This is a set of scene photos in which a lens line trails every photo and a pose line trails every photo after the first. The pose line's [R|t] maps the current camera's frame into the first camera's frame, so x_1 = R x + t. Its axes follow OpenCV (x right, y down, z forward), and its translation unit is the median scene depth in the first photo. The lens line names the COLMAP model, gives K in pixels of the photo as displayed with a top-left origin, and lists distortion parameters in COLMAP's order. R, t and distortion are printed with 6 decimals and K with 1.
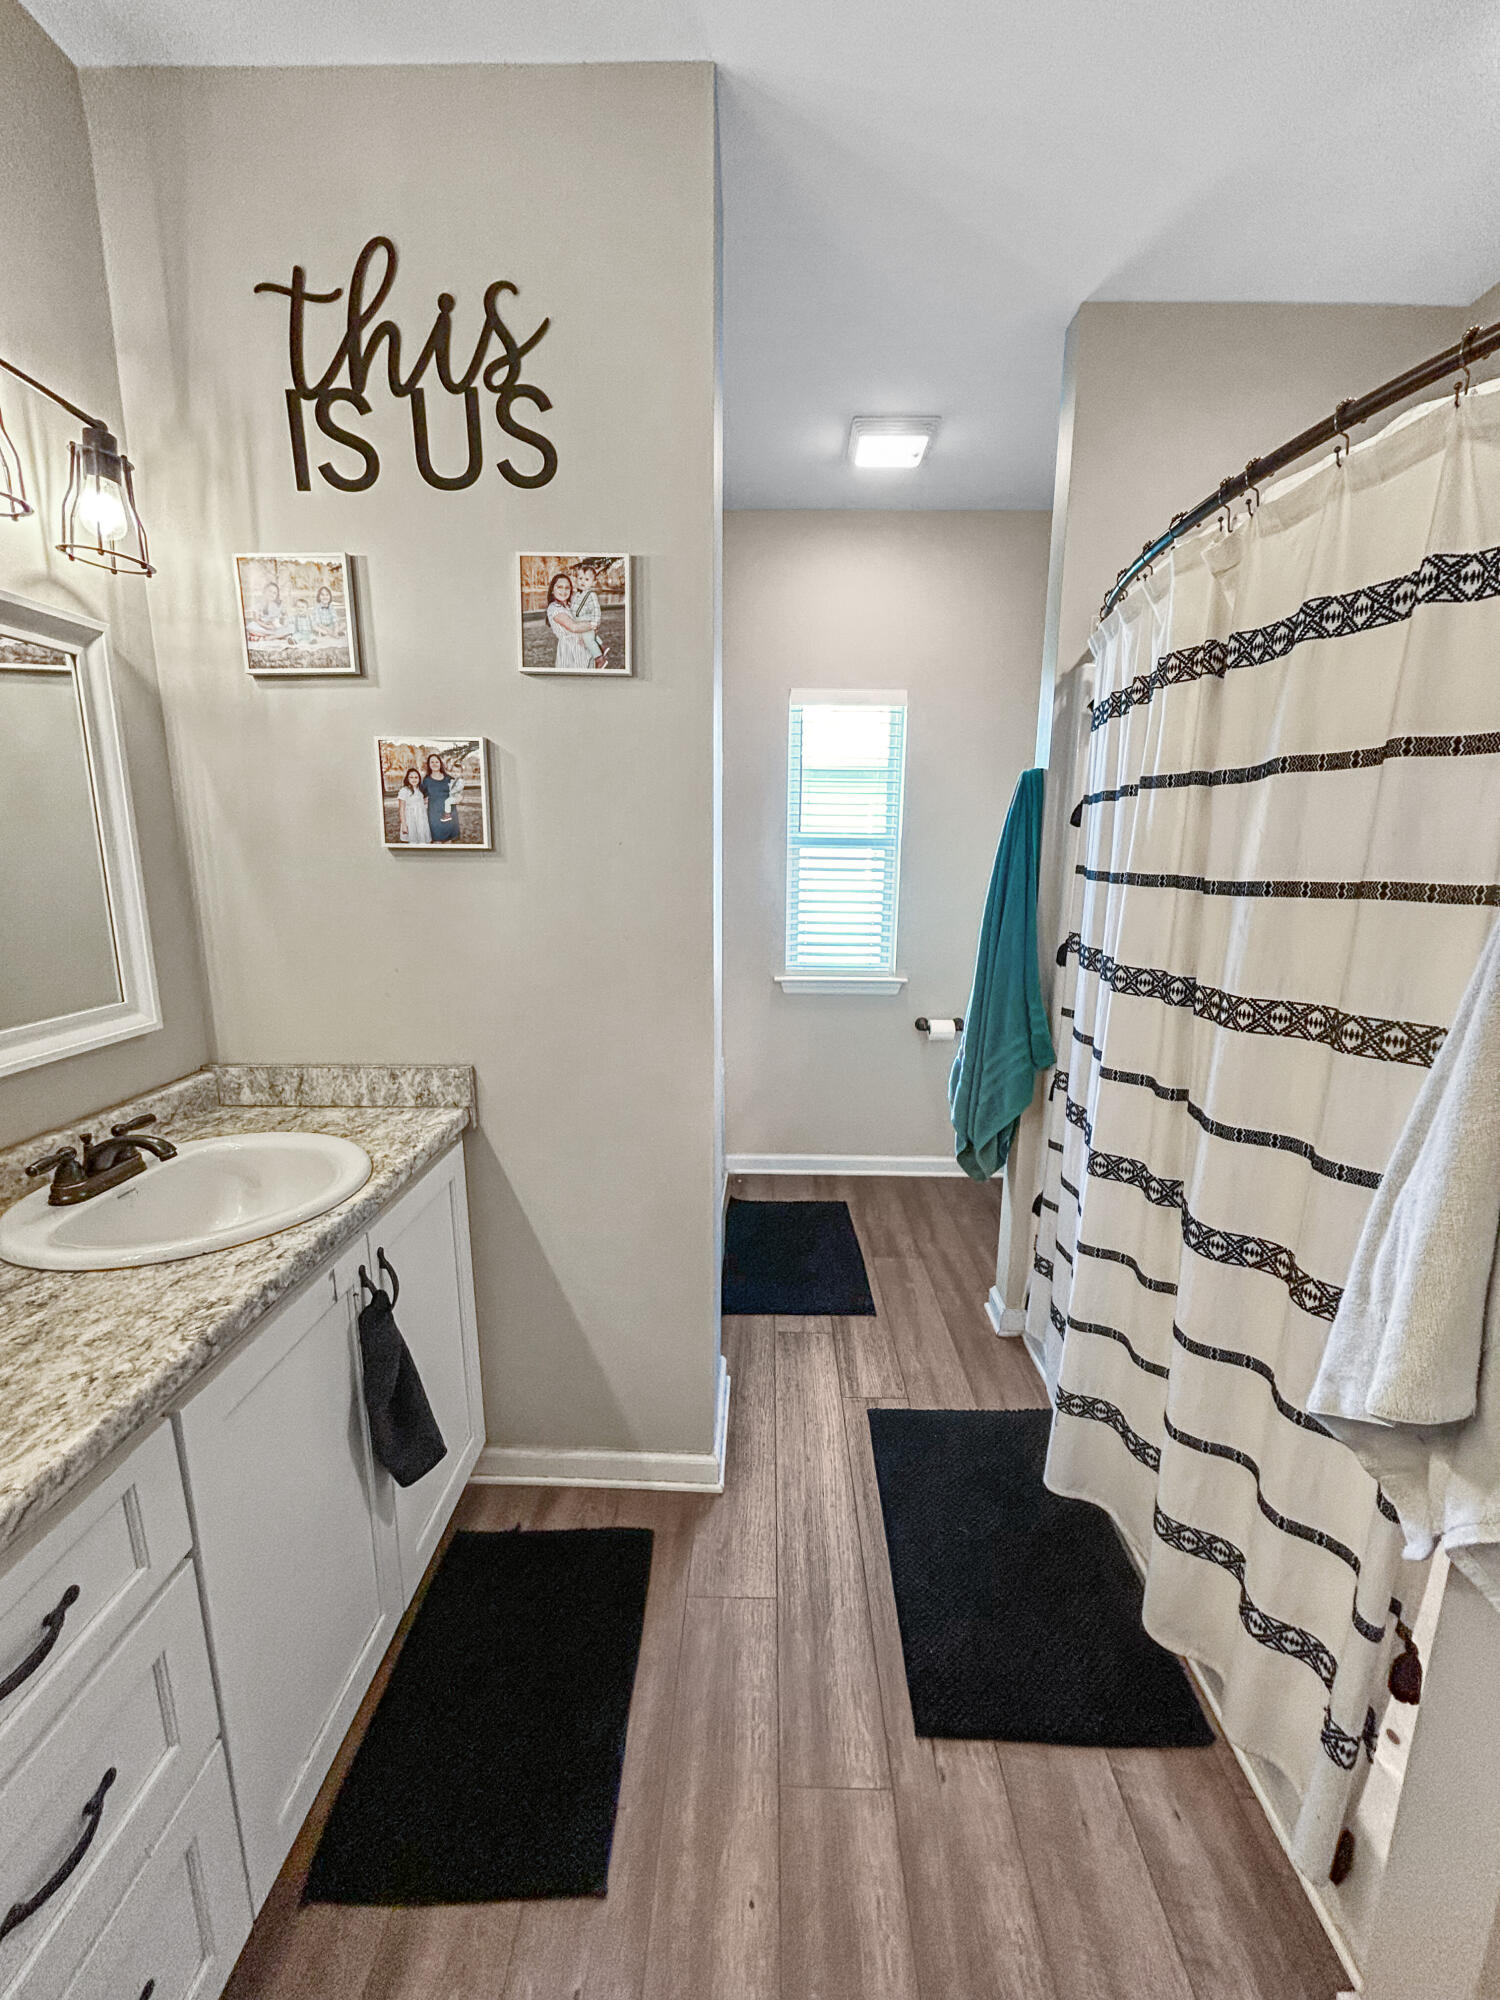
lens RADIAL K [[803.6, 0, 755.7], [0, 803.6, 997.7], [0, 0, 1]] dist [-0.001512, -0.000029]
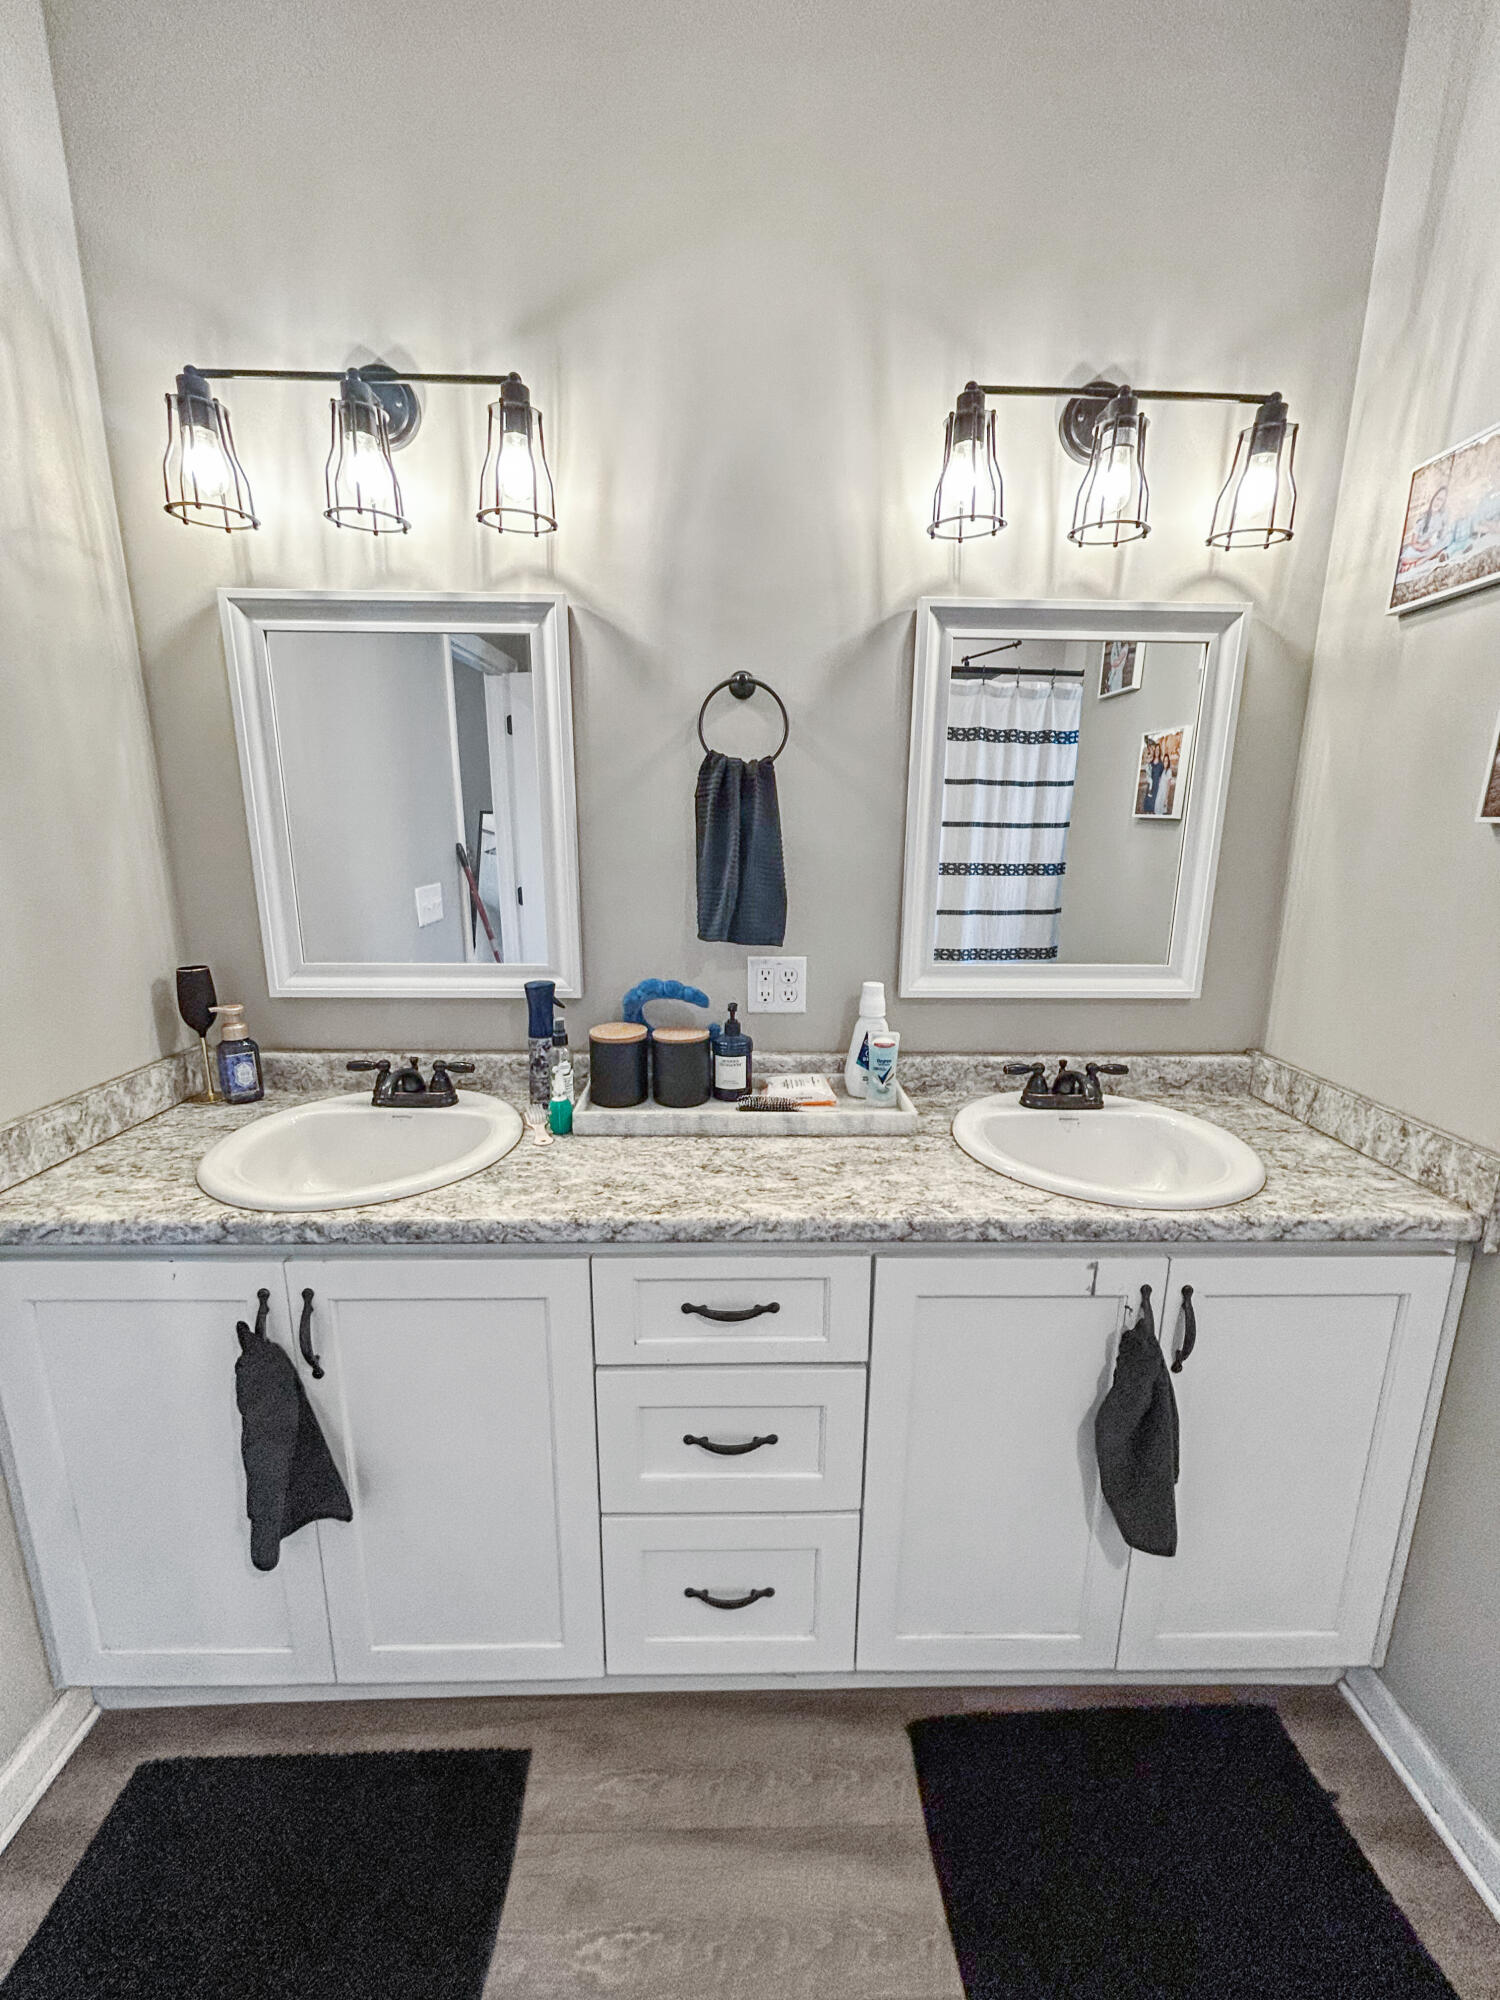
lens RADIAL K [[803.6, 0, 755.7], [0, 803.6, 997.7], [0, 0, 1]] dist [-0.001512, -0.000029]
pose [[0.032091, 0.208014, -0.977599, 0.254103], [-0.194080, 0.960783, 0.198065, -0.057268], [0.980461, 0.183376, 0.071204, 0.369128]]
